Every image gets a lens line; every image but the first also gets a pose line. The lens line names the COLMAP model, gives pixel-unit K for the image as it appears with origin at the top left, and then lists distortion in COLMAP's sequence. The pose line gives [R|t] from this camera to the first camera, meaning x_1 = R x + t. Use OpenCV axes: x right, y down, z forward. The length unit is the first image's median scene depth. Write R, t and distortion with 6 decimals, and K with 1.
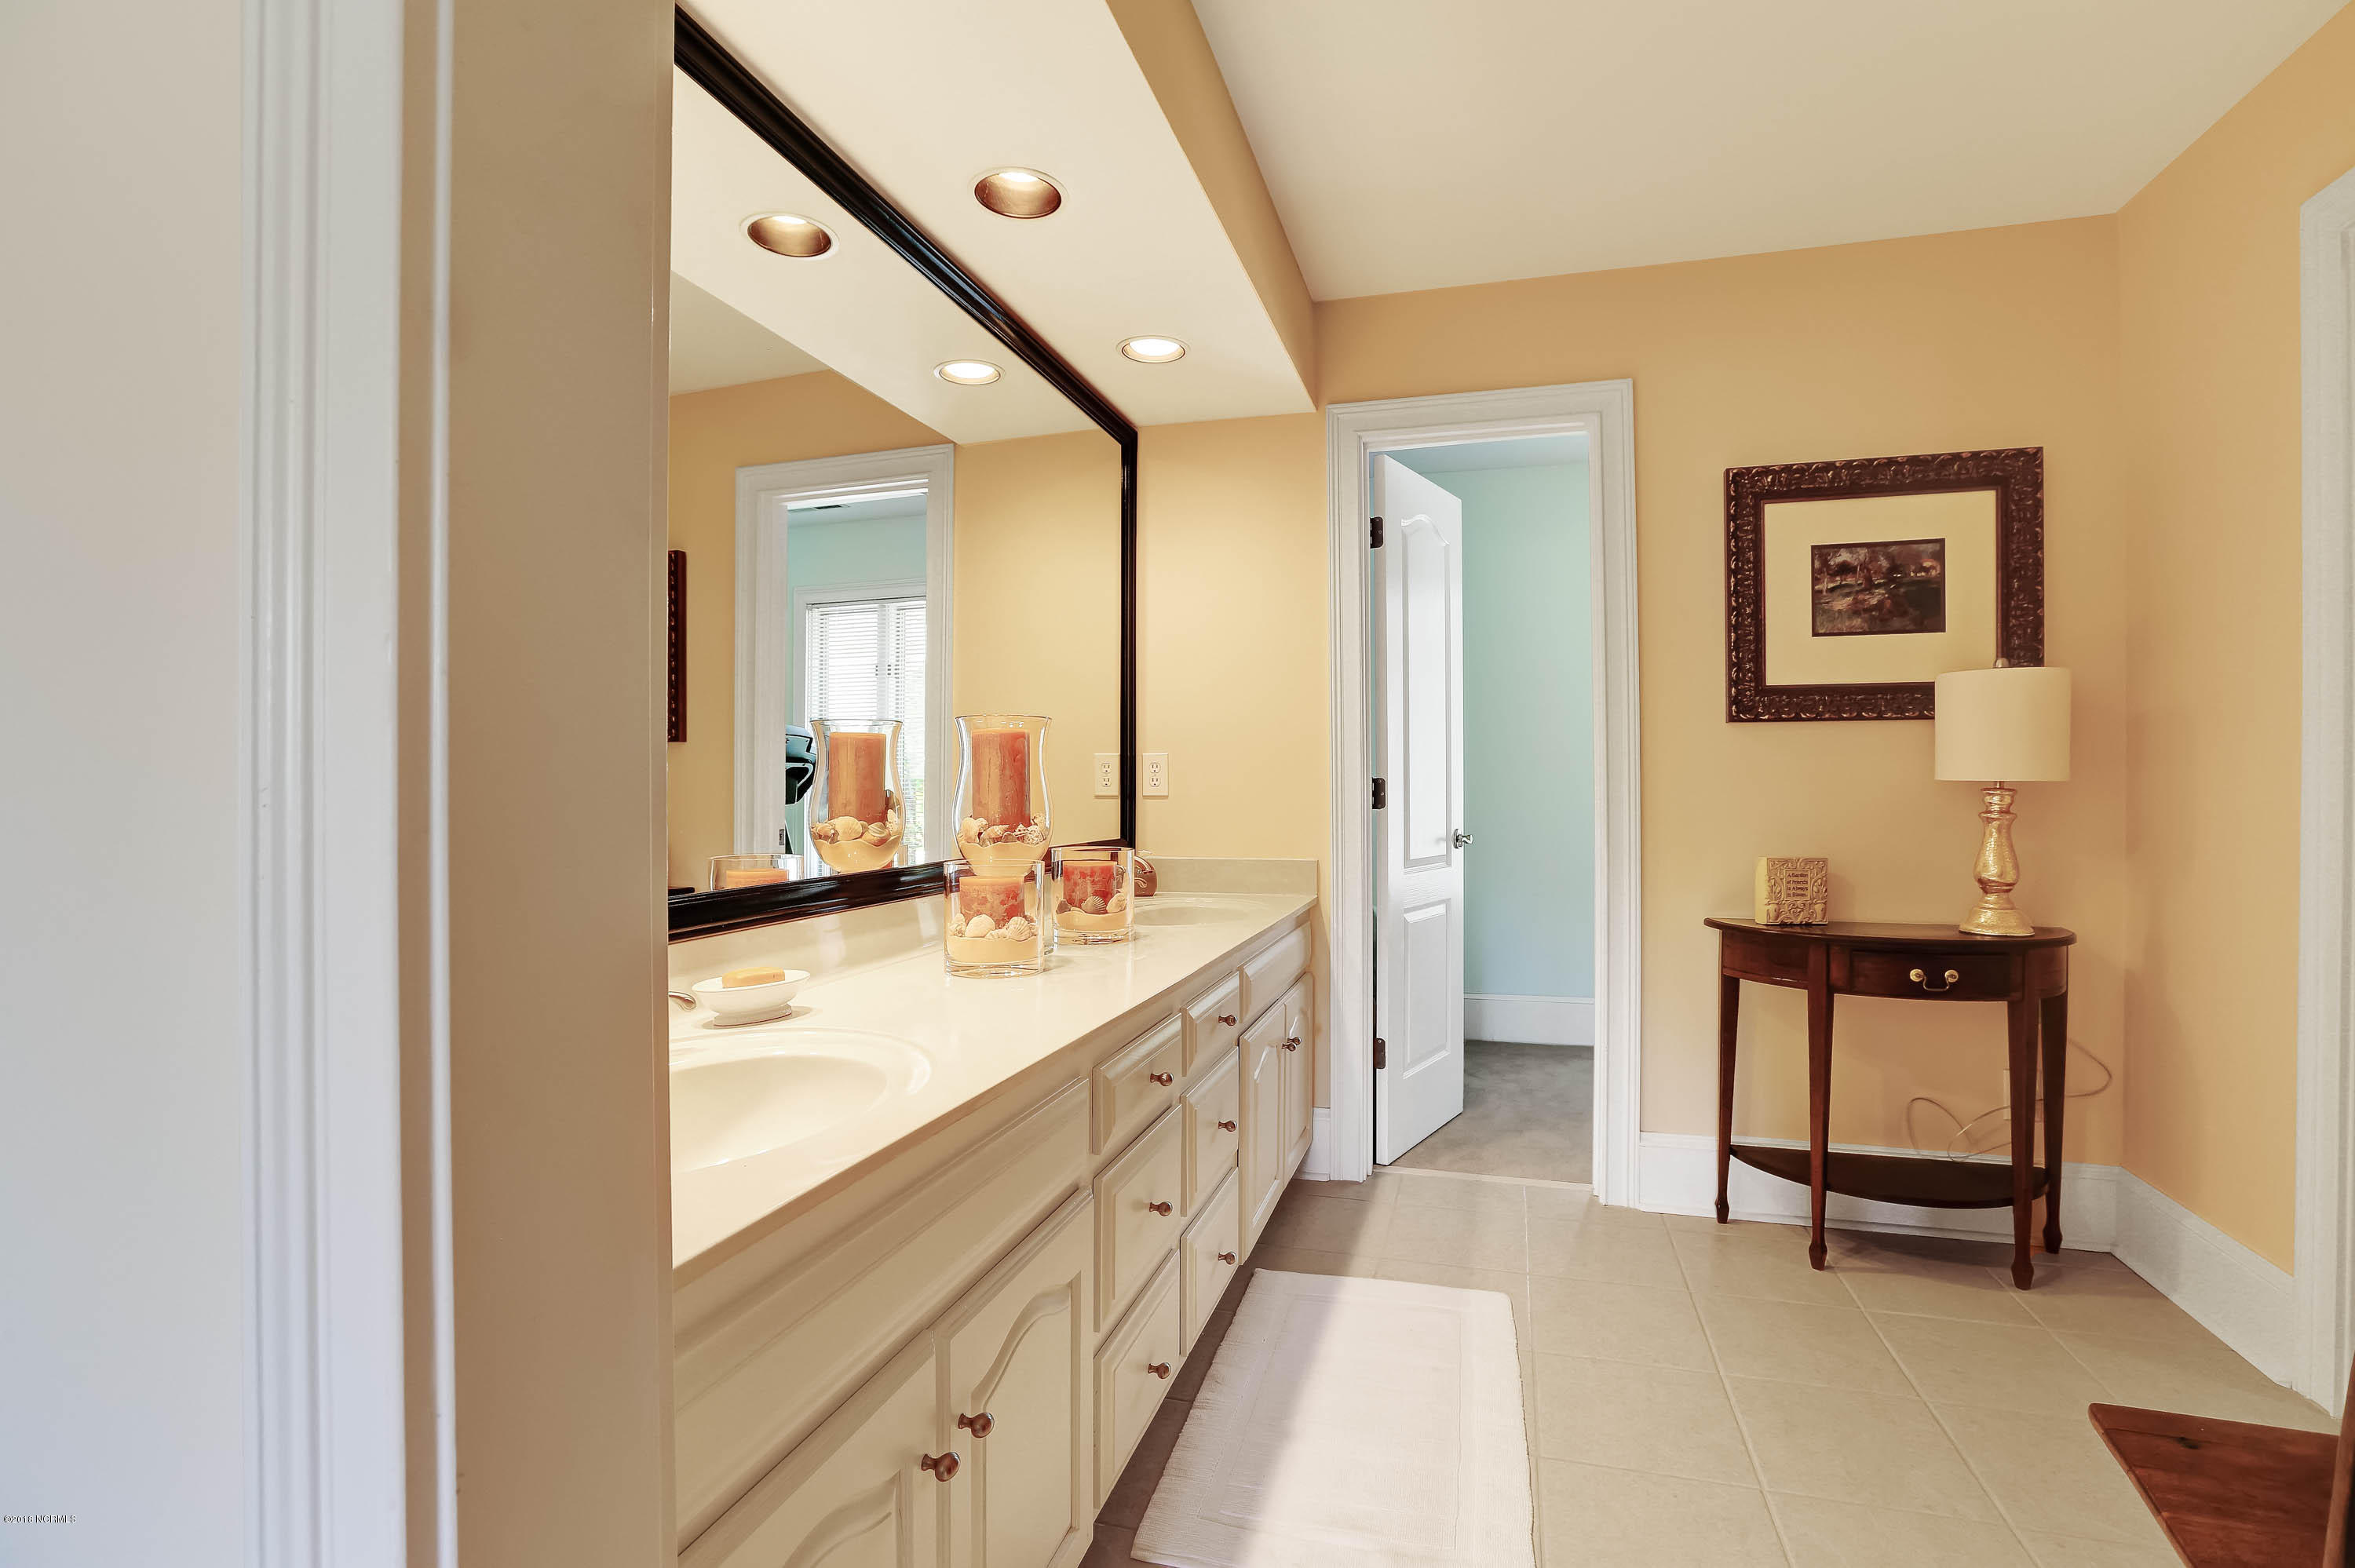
lens RADIAL K [[1130.4, 0, 1175.9], [0, 1130.4, 775.1], [0, 0, 1]] dist [-0.025654, 0.001142]
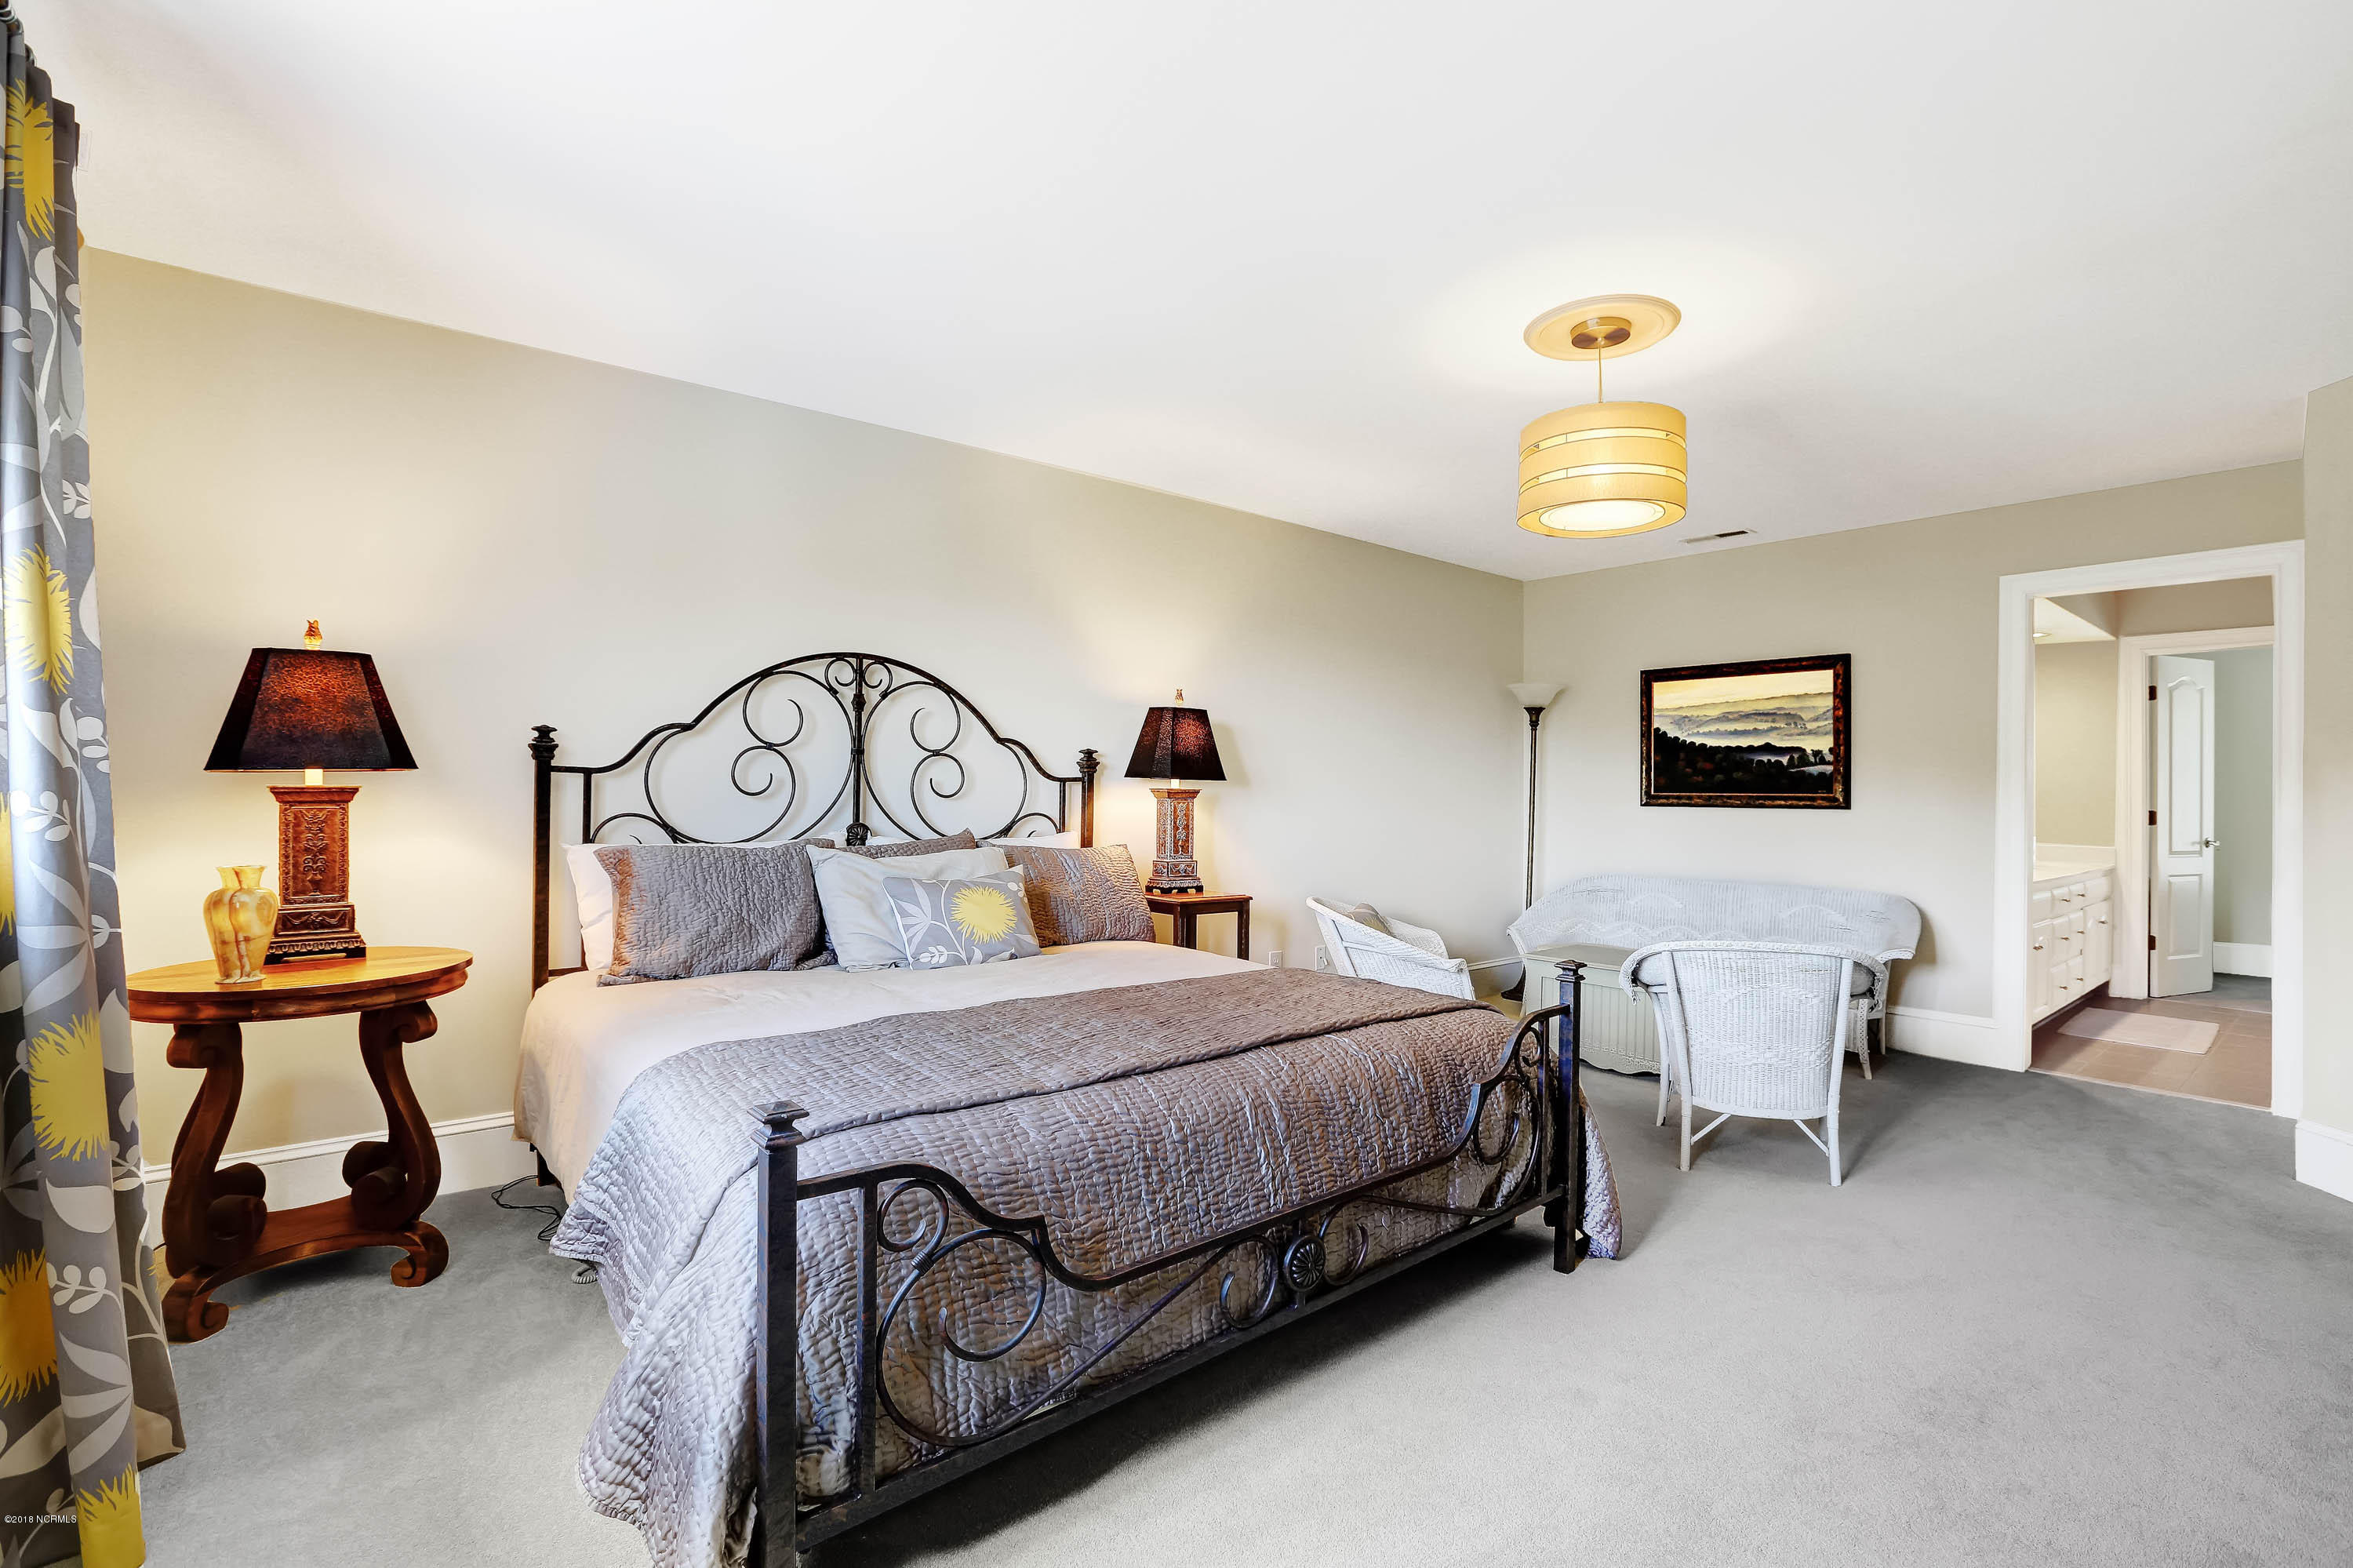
lens RADIAL K [[1129.6, 0, 1176.4], [0, 1129.6, 791.8], [0, 0, 1]] dist [-0.025654, 0.001142]
pose [[0.841873, 0.007656, -0.539622, -0.230068], [-0.010310, 0.999945, -0.001898, -0.009368], [0.539578, 0.007162, 0.841905, -1.659433]]
